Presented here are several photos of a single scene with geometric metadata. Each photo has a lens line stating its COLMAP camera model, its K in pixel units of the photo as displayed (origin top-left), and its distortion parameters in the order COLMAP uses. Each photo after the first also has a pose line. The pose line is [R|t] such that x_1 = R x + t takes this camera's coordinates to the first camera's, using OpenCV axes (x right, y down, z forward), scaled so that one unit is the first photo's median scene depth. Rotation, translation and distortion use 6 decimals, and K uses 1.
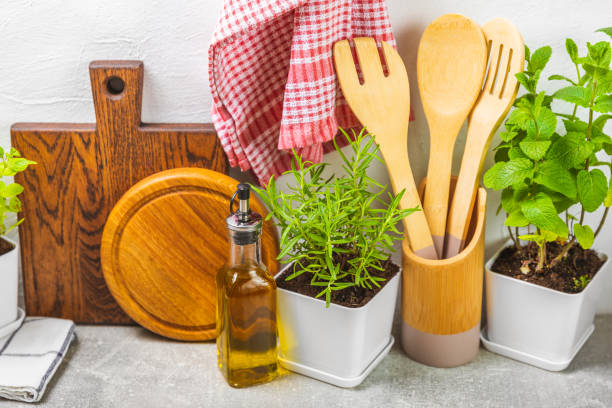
lens RADIAL K [[1061.4, 0, 306.0], [0, 1061.4, 204.0], [0, 0, 1]] dist [-0.069072, 0.169786]
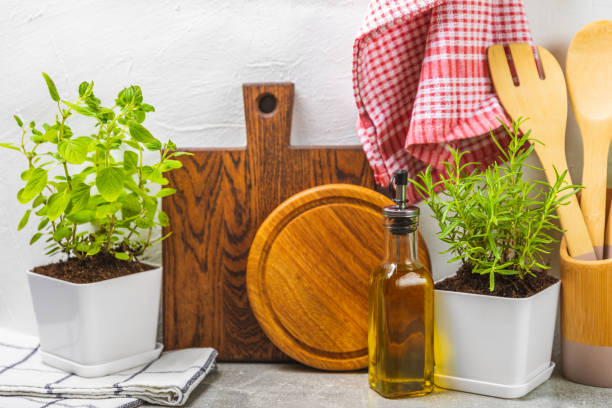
lens RADIAL K [[1061.4, 0, 306.0], [0, 1061.4, 204.0], [0, 0, 1]] dist [-0.069072, 0.169786]
pose [[0.998279, -0.012474, -0.057295, -0.082982], [-0.005946, 0.950536, -0.310556, 0.290709], [0.058335, 0.310362, 0.948827, 0.057205]]
